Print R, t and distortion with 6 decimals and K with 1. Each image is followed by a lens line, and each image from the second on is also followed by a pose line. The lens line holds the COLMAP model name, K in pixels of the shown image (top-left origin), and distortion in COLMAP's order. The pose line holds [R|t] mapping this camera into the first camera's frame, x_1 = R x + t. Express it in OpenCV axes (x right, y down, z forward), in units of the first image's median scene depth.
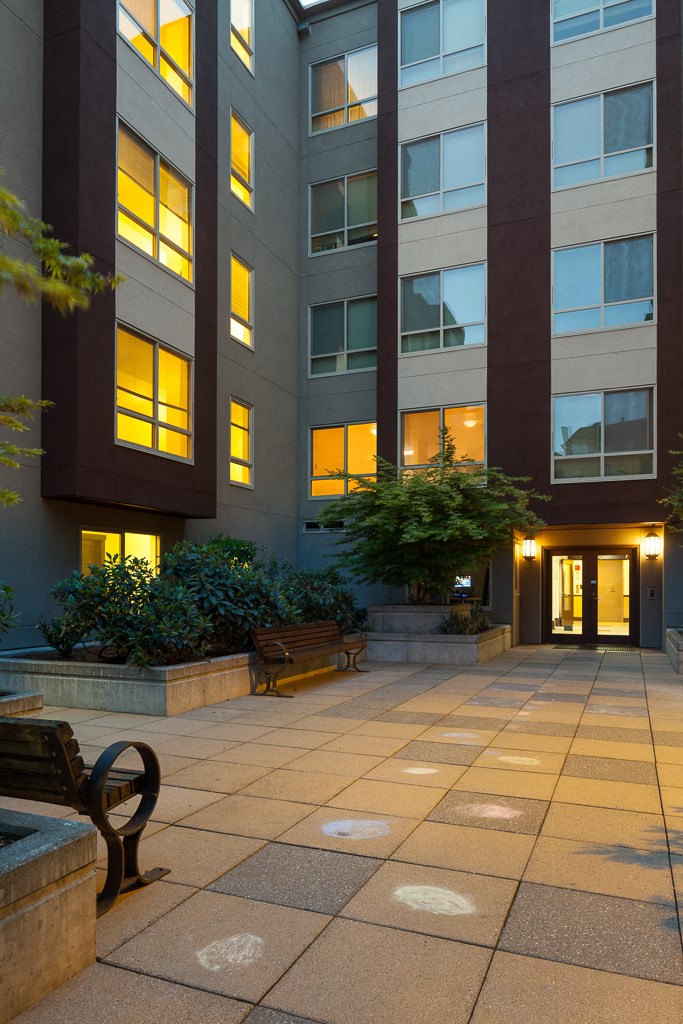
lens RADIAL K [[692.4, 0, 345.1], [0, 692.4, 587.5], [0, 0, 1]] dist [-0.020361, 0.012559]
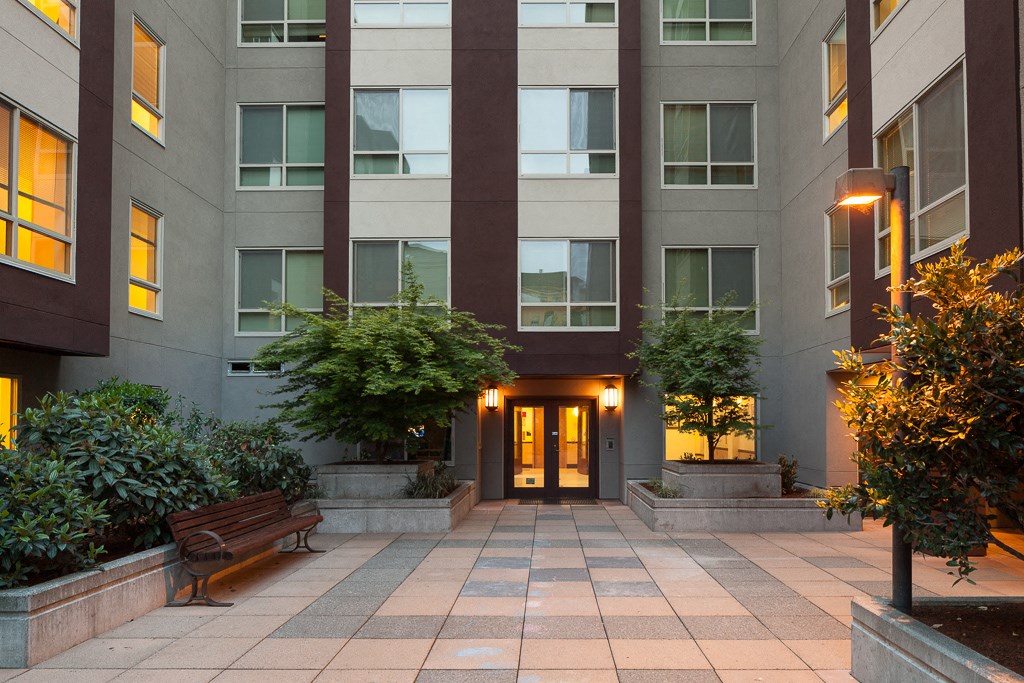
lens RADIAL K [[692.4, 0, 545.5], [0, 692.4, 412.7], [0, 0, 1]] dist [-0.020361, 0.012559]
pose [[0.923801, 0.004217, 0.382849, -0.031043], [0.003002, 0.999829, -0.018255, -0.021960], [-0.382860, 0.018014, 0.923631, 0.116318]]
